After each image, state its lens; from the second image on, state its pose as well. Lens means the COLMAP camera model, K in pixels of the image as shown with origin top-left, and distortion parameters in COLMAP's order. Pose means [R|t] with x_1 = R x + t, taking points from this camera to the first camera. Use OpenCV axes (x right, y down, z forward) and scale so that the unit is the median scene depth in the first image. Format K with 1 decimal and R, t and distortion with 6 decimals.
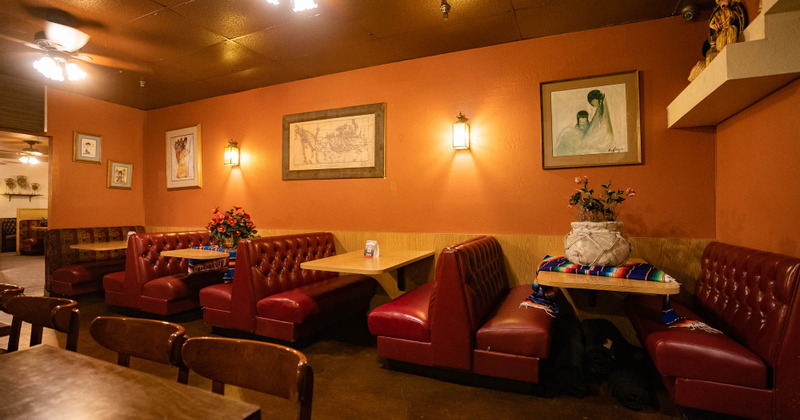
lens RADIAL K [[376.2, 0, 399.2], [0, 376.2, 200.8], [0, 0, 1]] dist [-0.052685, 0.000405]
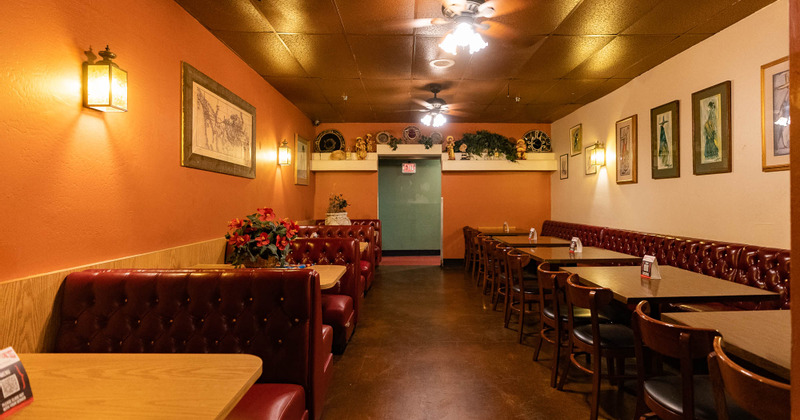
lens RADIAL K [[376.2, 0, 399.2], [0, 376.2, 200.8], [0, 0, 1]] dist [-0.052685, 0.000405]
pose [[-0.399638, 0.002185, 0.916670, -1.086136], [-0.024828, 0.999605, -0.013206, 0.002362], [-0.916337, -0.028037, -0.399426, 0.974572]]
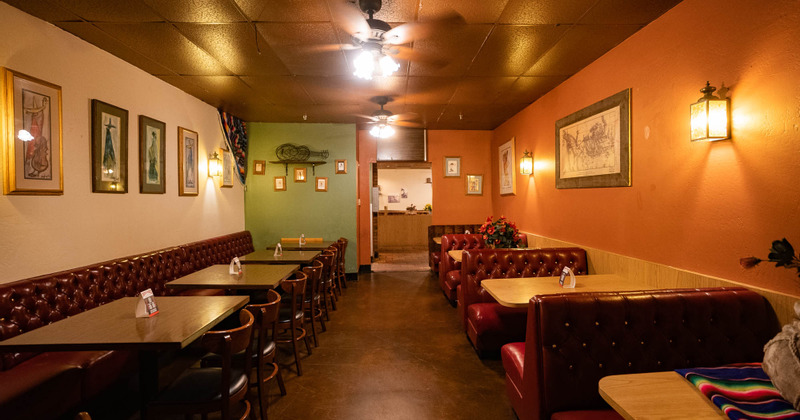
lens RADIAL K [[376.2, 0, 399.2], [0, 376.2, 200.8], [0, 0, 1]] dist [-0.052685, 0.000405]
pose [[0.428471, 0.001143, -0.903555, 0.410717], [0.034151, 0.999264, 0.017458, -0.057864], [0.902910, -0.038338, 0.428116, 0.231860]]
